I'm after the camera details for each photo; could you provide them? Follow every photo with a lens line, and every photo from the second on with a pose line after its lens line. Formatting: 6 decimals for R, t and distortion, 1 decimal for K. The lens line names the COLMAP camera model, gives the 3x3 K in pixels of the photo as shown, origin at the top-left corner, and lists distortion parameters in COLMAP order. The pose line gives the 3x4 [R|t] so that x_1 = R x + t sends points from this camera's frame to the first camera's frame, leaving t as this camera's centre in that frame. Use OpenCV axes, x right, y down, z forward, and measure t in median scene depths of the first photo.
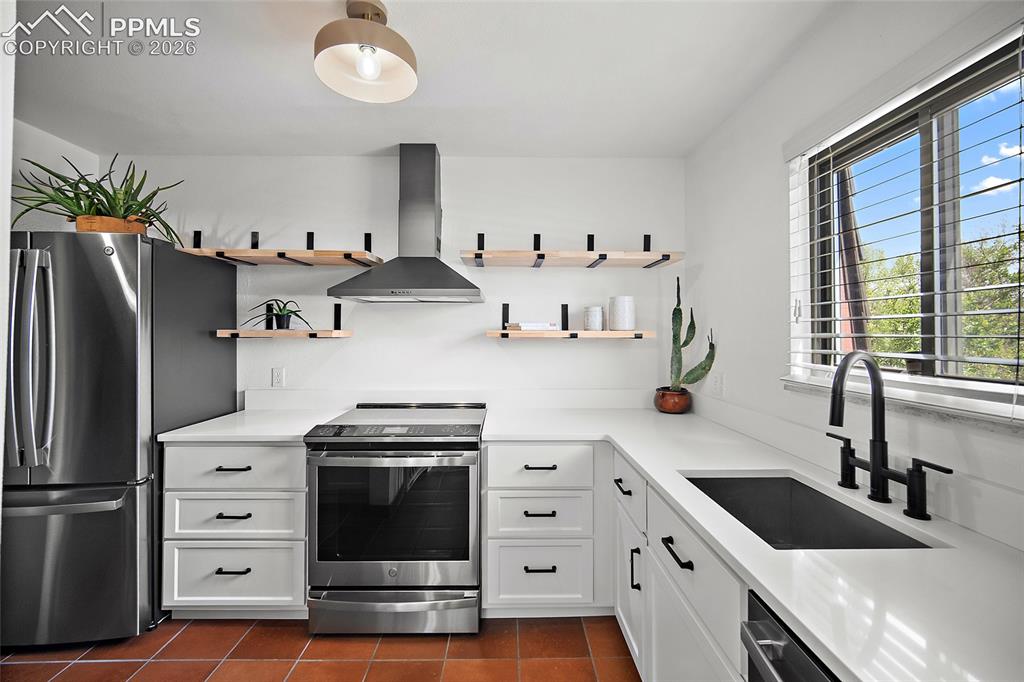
lens RADIAL K [[405.3, 0, 509.7], [0, 405.3, 330.8], [0, 0, 1]] dist [-0.010045, 0.000929]
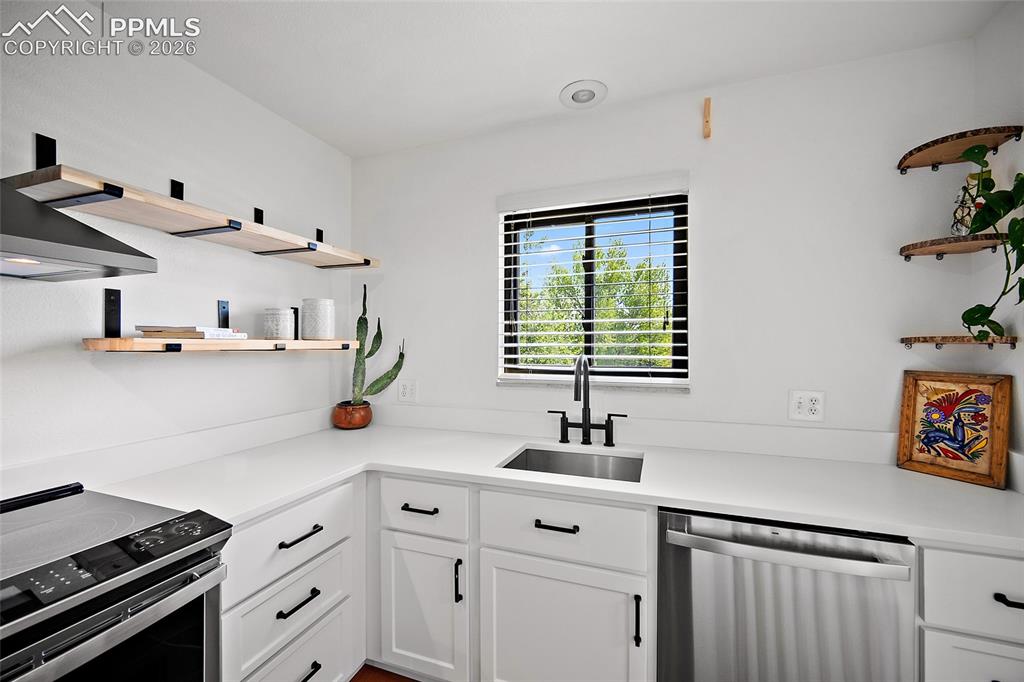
lens RADIAL K [[405.3, 0, 516.6], [0, 405.3, 349.4], [0, 0, 1]] dist [-0.010045, 0.000929]
pose [[0.345649, -0.015273, 0.938240, -0.381740], [-0.004852, 0.999825, 0.018063, 0.001204], [-0.938351, -0.010796, 0.345515, 0.356744]]
